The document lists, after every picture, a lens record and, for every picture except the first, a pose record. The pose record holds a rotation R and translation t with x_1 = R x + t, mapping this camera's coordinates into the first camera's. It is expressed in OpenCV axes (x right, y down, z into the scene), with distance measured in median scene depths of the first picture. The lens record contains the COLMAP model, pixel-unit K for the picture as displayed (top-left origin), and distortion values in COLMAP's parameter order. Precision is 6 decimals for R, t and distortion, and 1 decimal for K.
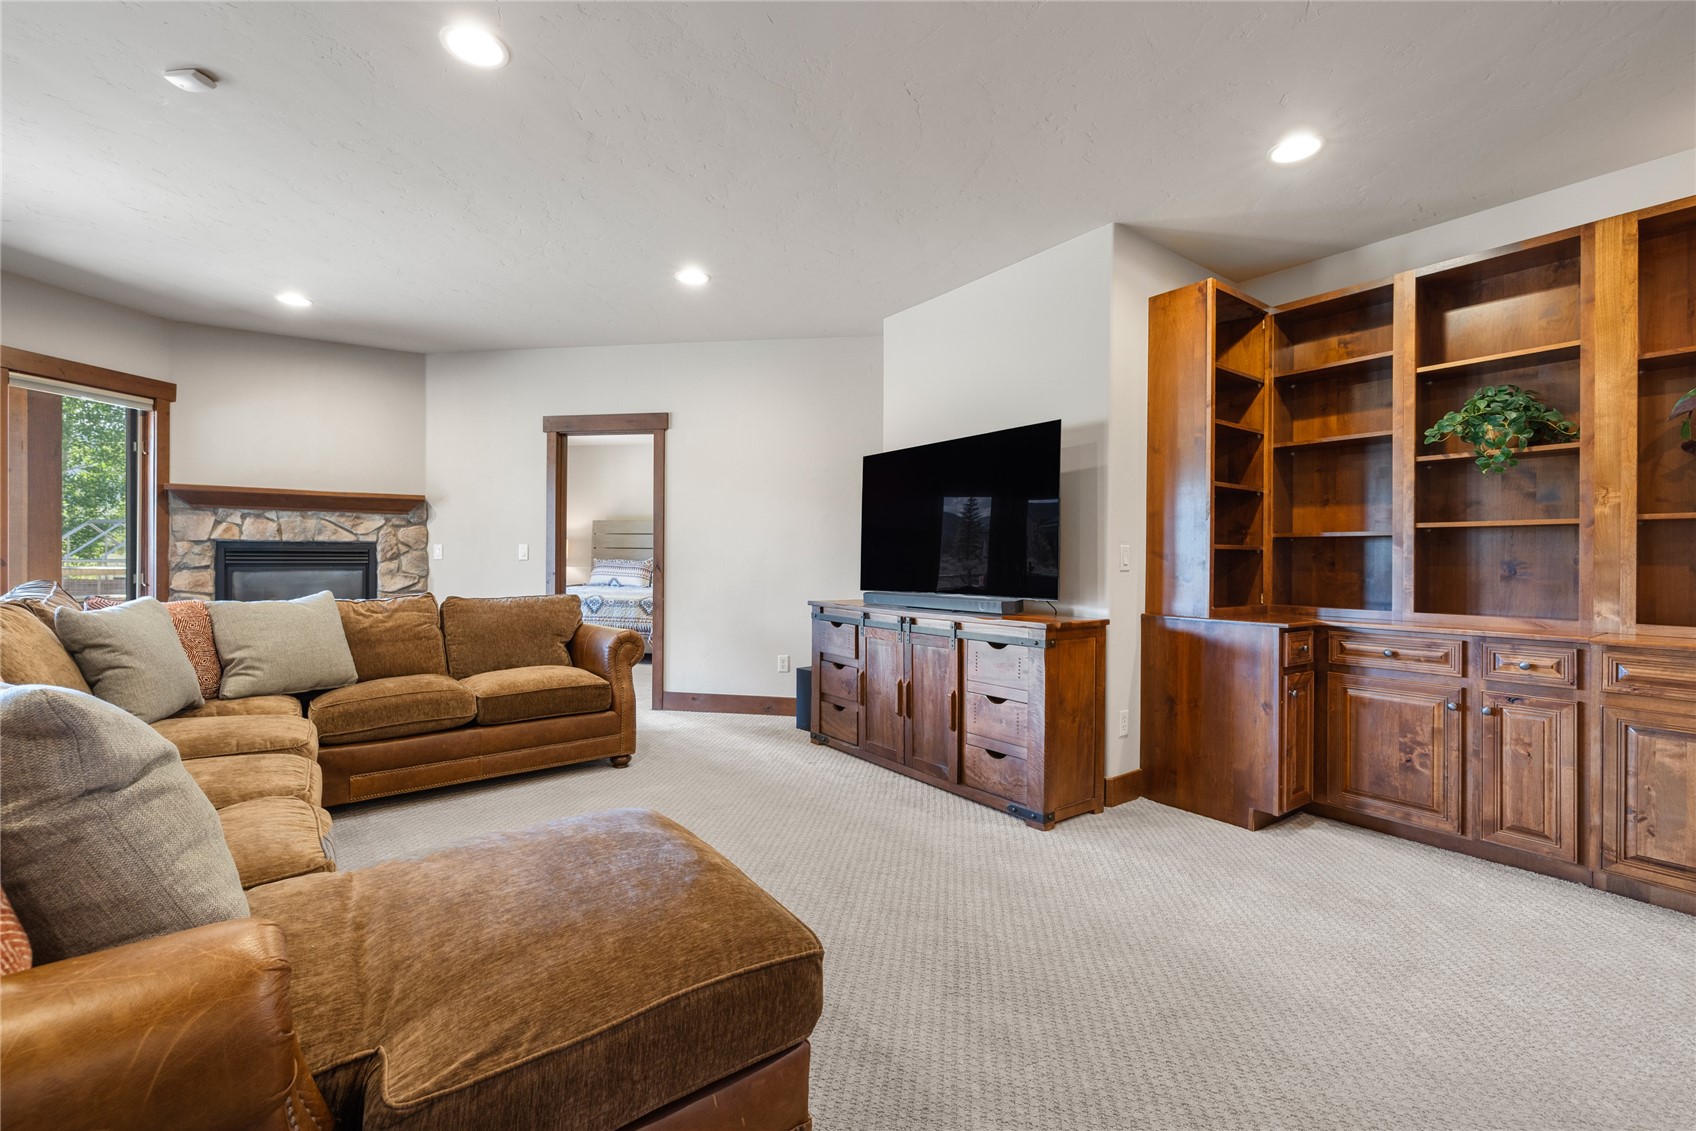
lens RADIAL K [[724.0, 0, 827.8], [0, 724.0, 560.2], [0, 0, 1]] dist [0.000683, -0.000024]
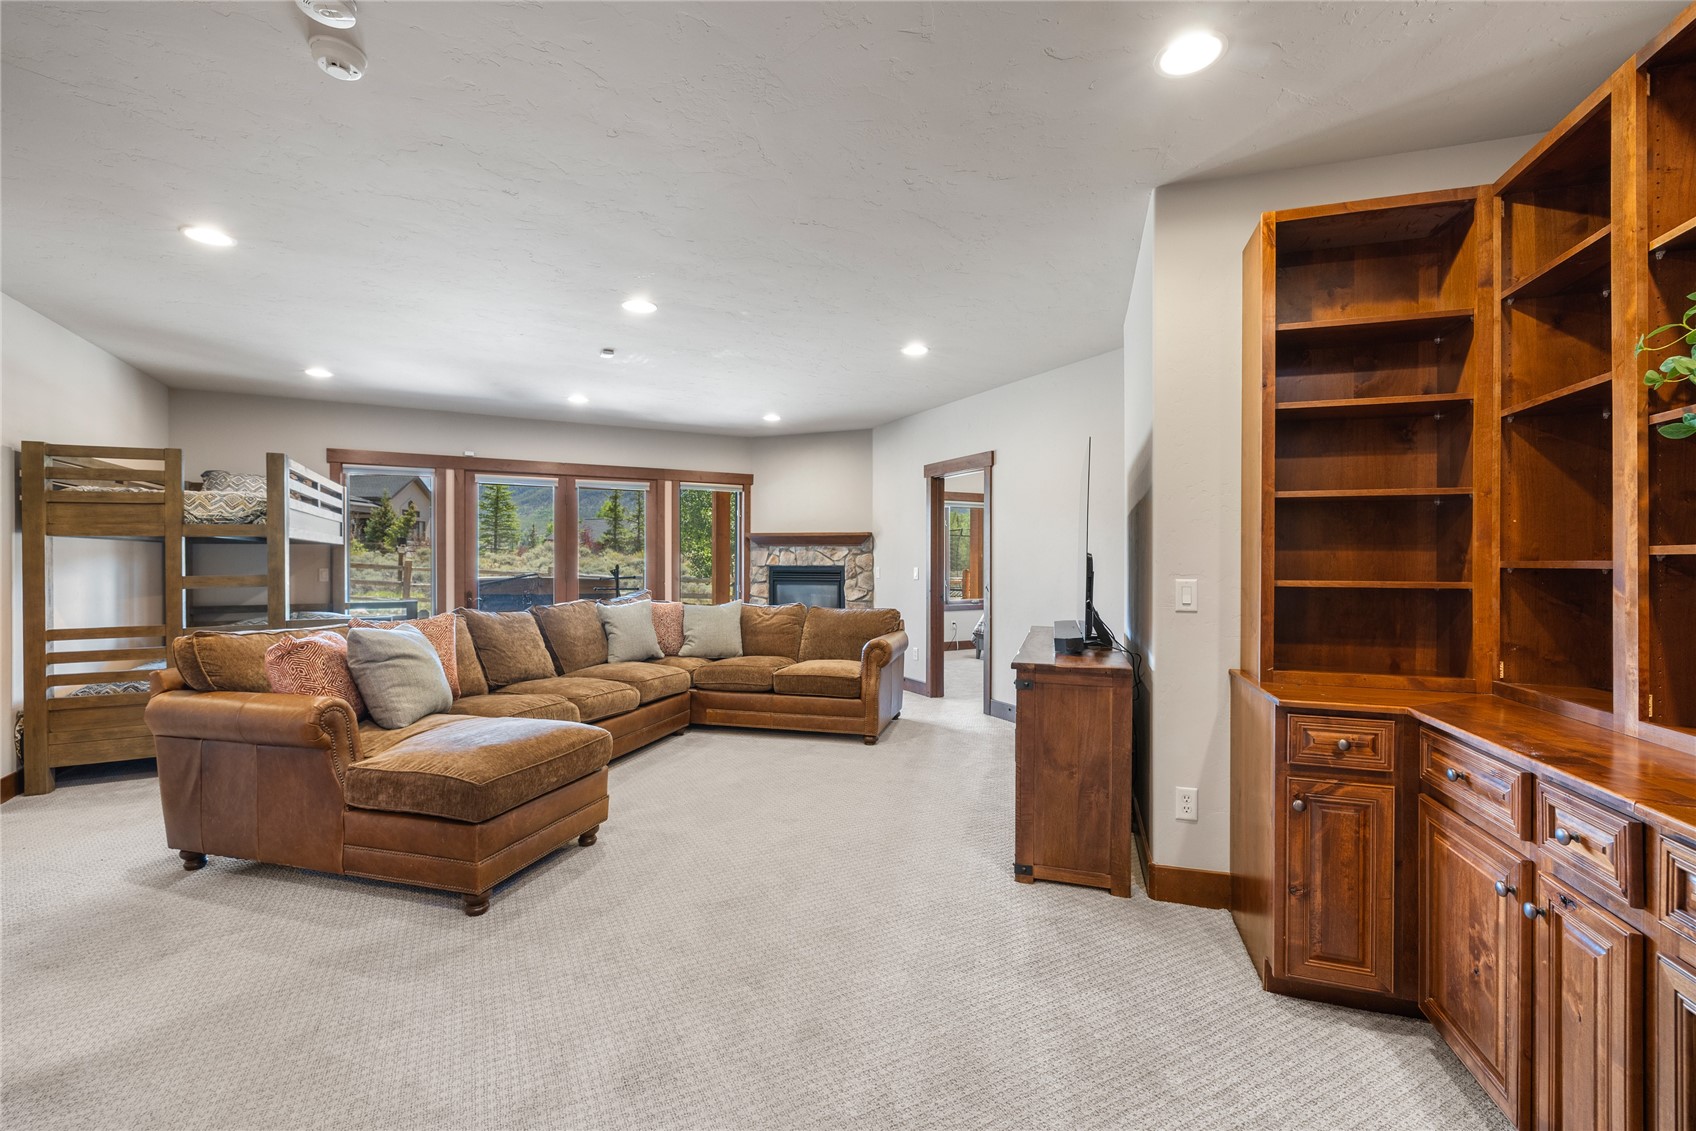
lens RADIAL K [[724.0, 0, 827.8], [0, 724.0, 560.2], [0, 0, 1]] dist [0.000683, -0.000024]
pose [[0.579534, -0.007723, -0.814912, 0.592930], [-0.001687, 0.999942, -0.010677, -0.023162], [0.814946, 0.007563, 0.579487, 0.155328]]
